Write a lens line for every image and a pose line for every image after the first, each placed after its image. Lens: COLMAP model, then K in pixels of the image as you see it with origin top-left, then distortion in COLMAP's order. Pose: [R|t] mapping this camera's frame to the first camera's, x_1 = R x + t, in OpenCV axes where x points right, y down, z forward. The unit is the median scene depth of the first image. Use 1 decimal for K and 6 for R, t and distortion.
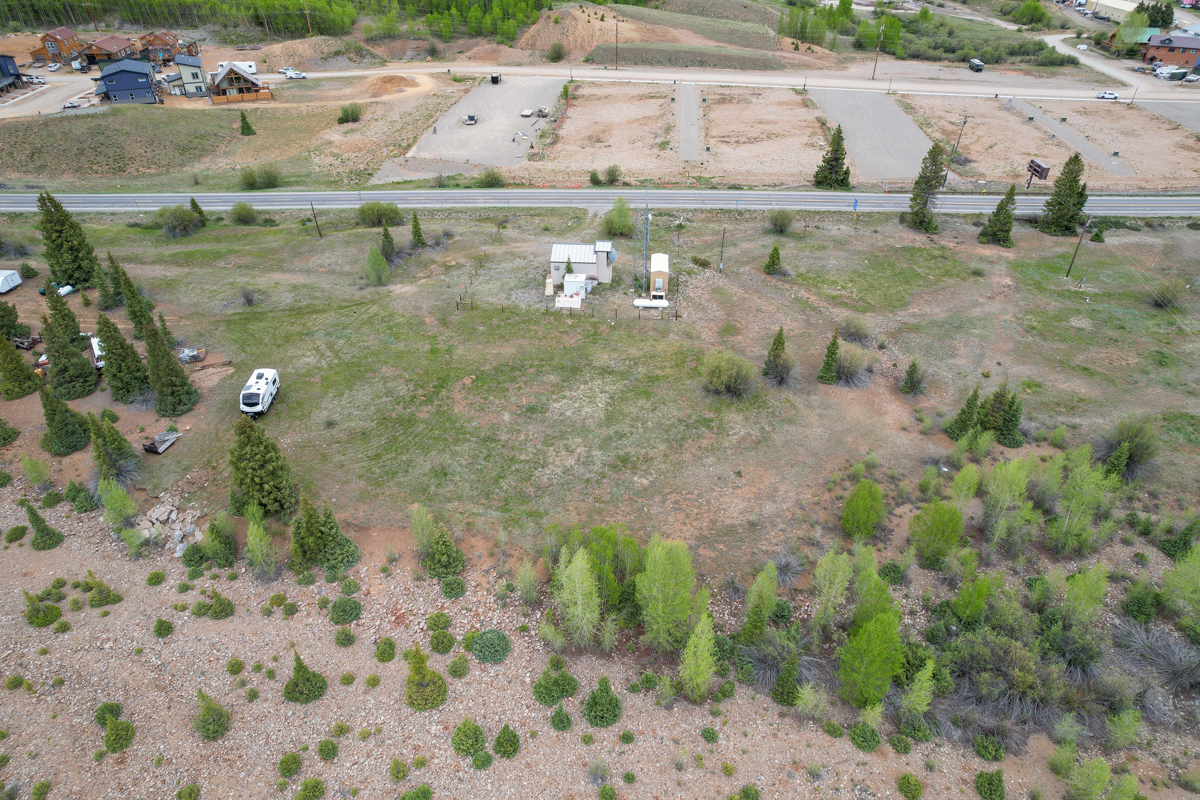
lens RADIAL K [[773.4, 0, 603.1], [0, 773.4, 402.3], [0, 0, 1]] dist [-0.078589, 0.073817]
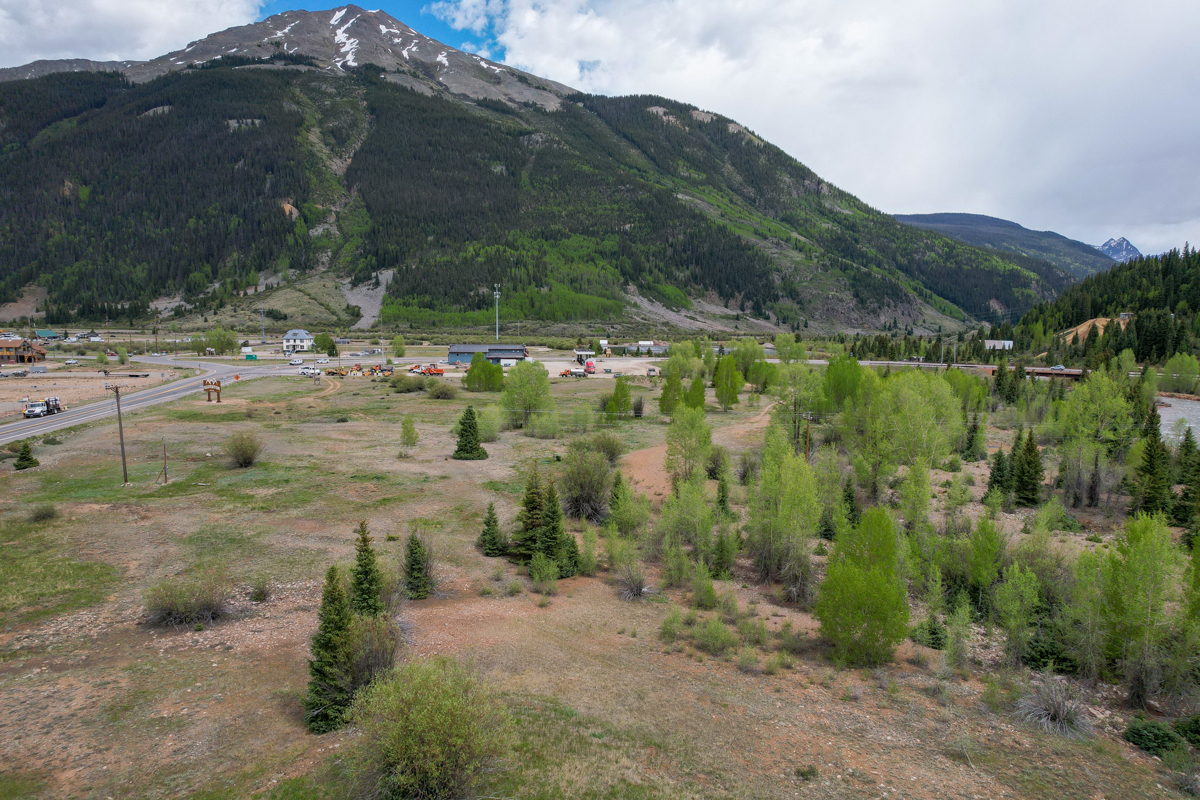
lens RADIAL K [[766.2, 0, 602.8], [0, 766.2, 411.3], [0, 0, 1]] dist [-0.081933, 0.074452]
pose [[-0.173718, -0.128888, 0.976325, -0.098289], [0.548187, 0.810945, 0.204595, -0.123822], [-0.818116, 0.570750, -0.070221, 0.680444]]
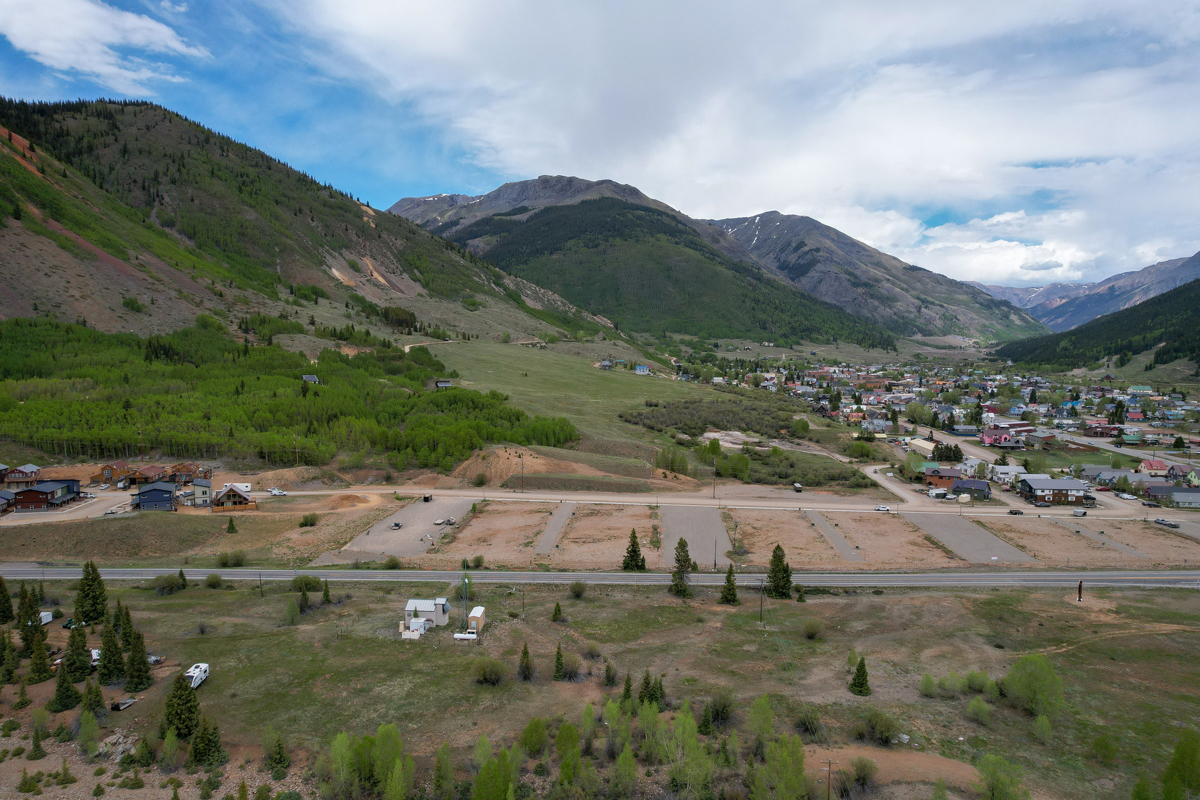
lens RADIAL K [[772.1, 0, 603.6], [0, 772.1, 402.0], [0, 0, 1]] dist [-0.088480, 0.082088]
pose [[0.999819, 0.004417, 0.018518, 0.281753], [0.005465, 0.865194, -0.501408, 0.211925], [-0.018237, 0.501418, 0.865013, -0.504539]]
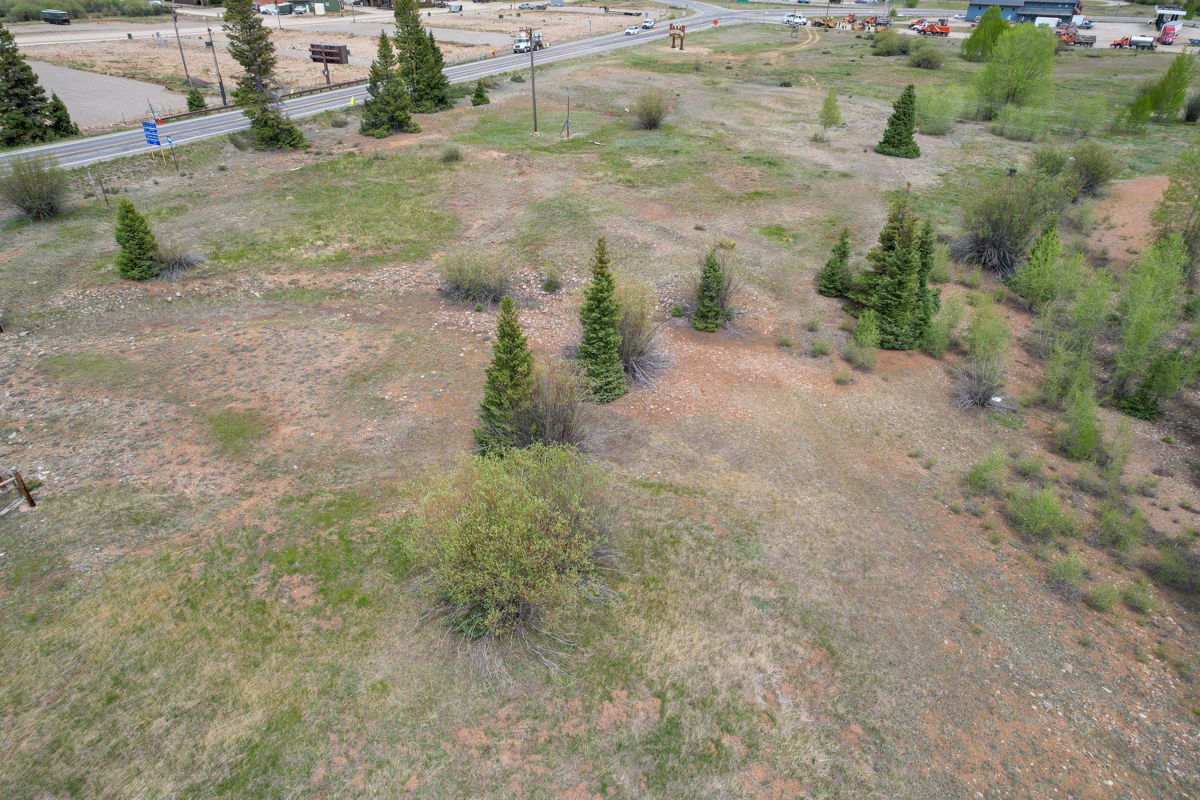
lens RADIAL K [[772.1, 0, 603.6], [0, 772.1, 402.0], [0, 0, 1]] dist [-0.088480, 0.082088]
pose [[0.441625, -0.465296, 0.767116, 0.001436], [0.497446, 0.838544, 0.222243, -0.086183], [-0.746669, 0.283451, 0.601782, 0.623029]]
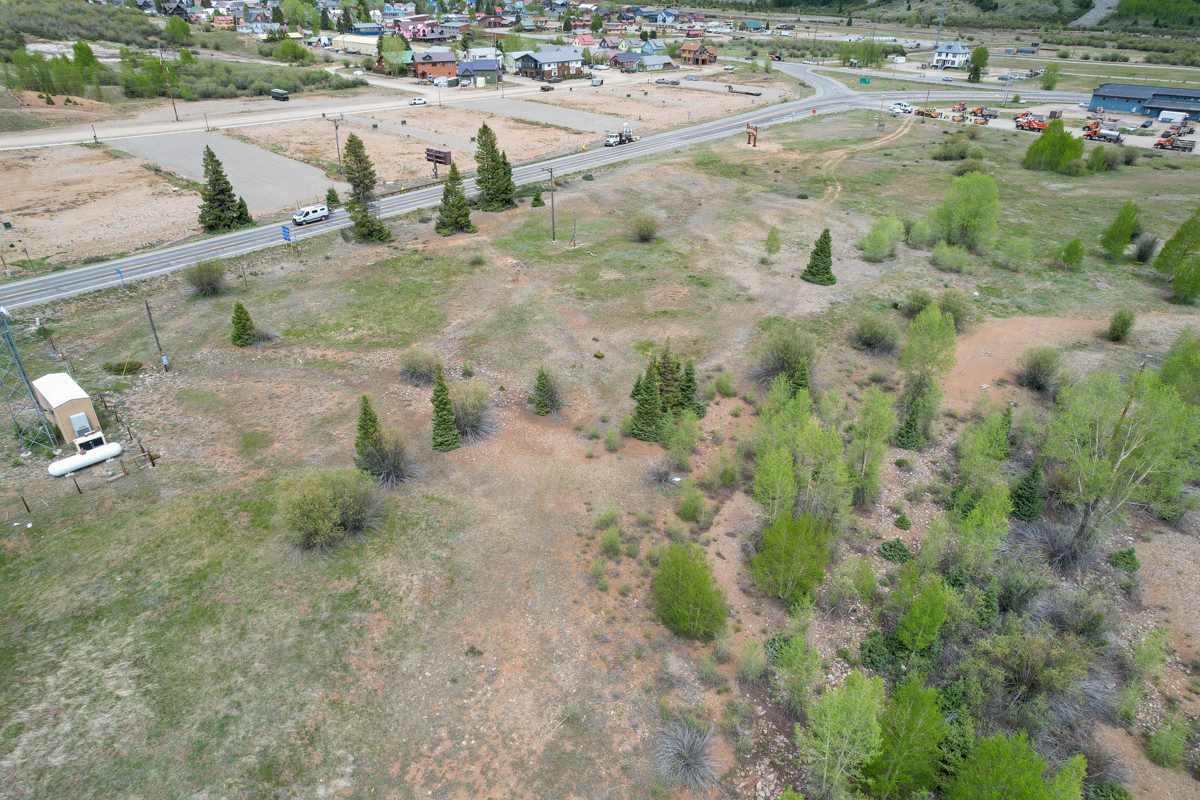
lens RADIAL K [[772.1, 0, 603.6], [0, 772.1, 402.0], [0, 0, 1]] dist [-0.088480, 0.082088]
pose [[0.636388, -0.374062, 0.674602, -0.045039], [0.427644, 0.898938, 0.095036, -0.054131], [-0.641974, 0.228009, 0.732039, 0.337890]]
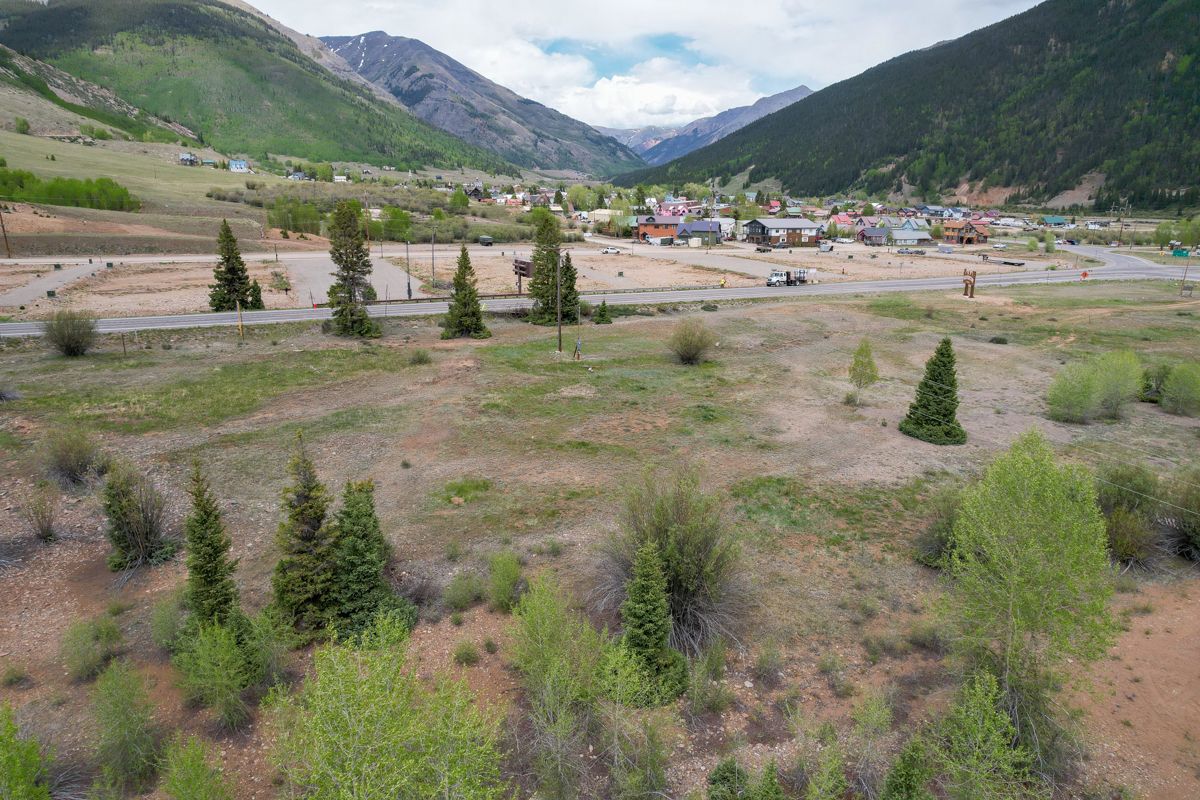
lens RADIAL K [[766.2, 0, 602.8], [0, 766.2, 411.3], [0, 0, 1]] dist [-0.081933, 0.074452]
pose [[0.877575, -0.127740, 0.462110, 0.346751], [0.265258, 0.932257, -0.246040, 0.050364], [-0.399376, 0.338496, 0.852009, 0.464728]]
